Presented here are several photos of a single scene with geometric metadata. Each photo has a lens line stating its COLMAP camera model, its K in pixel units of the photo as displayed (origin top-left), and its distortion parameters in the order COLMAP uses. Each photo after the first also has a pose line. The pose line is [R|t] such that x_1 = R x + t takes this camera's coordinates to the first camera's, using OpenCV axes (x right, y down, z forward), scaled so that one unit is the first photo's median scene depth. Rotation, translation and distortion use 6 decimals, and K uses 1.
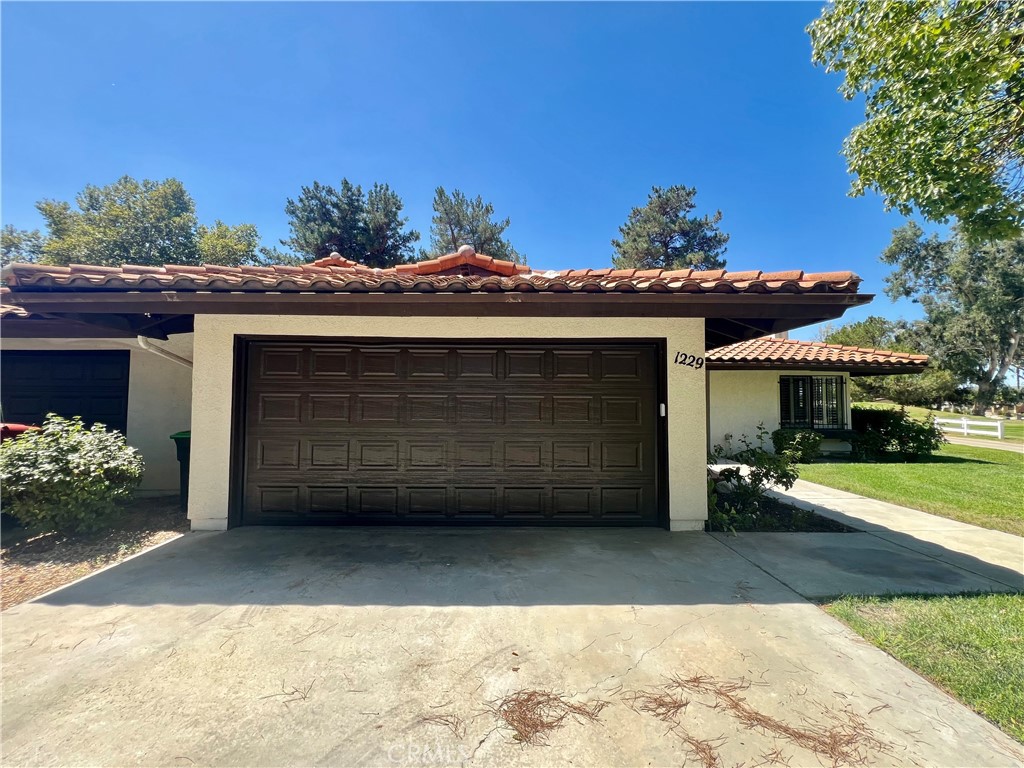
lens RADIAL K [[412.7, 0, 511.2], [0, 412.7, 385.2], [0, 0, 1]] dist [-0.003585, 0.000824]
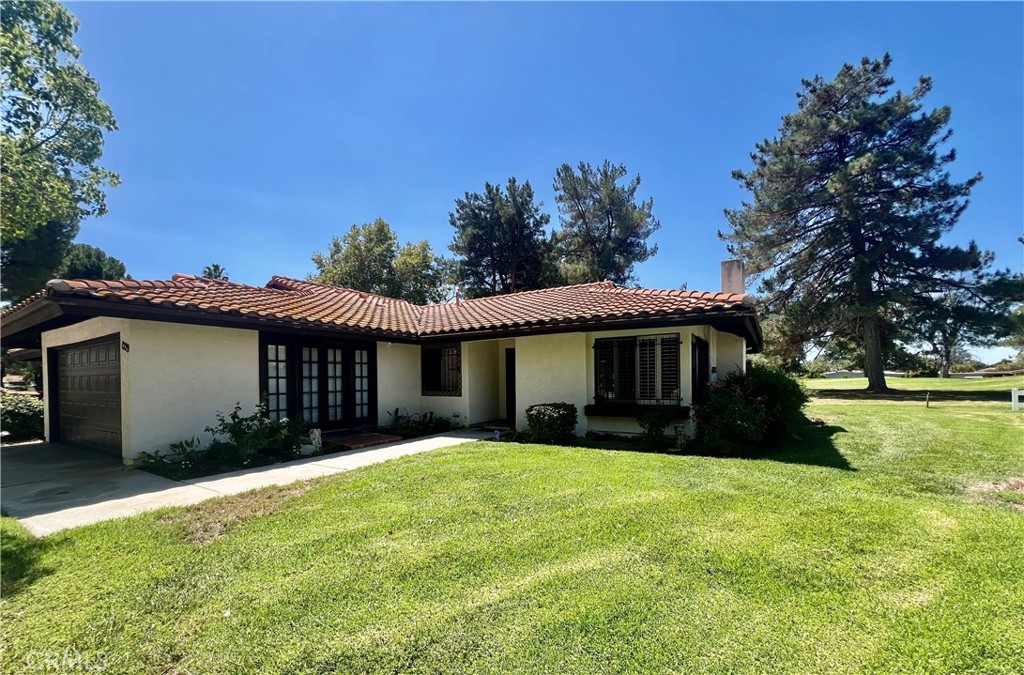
lens RADIAL K [[412.4, 0, 516.3], [0, 412.4, 381.3], [0, 0, 1]] dist [-0.000033, -0.000027]
pose [[0.838763, -0.015098, -0.544287, 0.327211], [0.039824, 0.998639, 0.033669, 0.009399], [0.543038, -0.049916, 0.838223, 0.084685]]
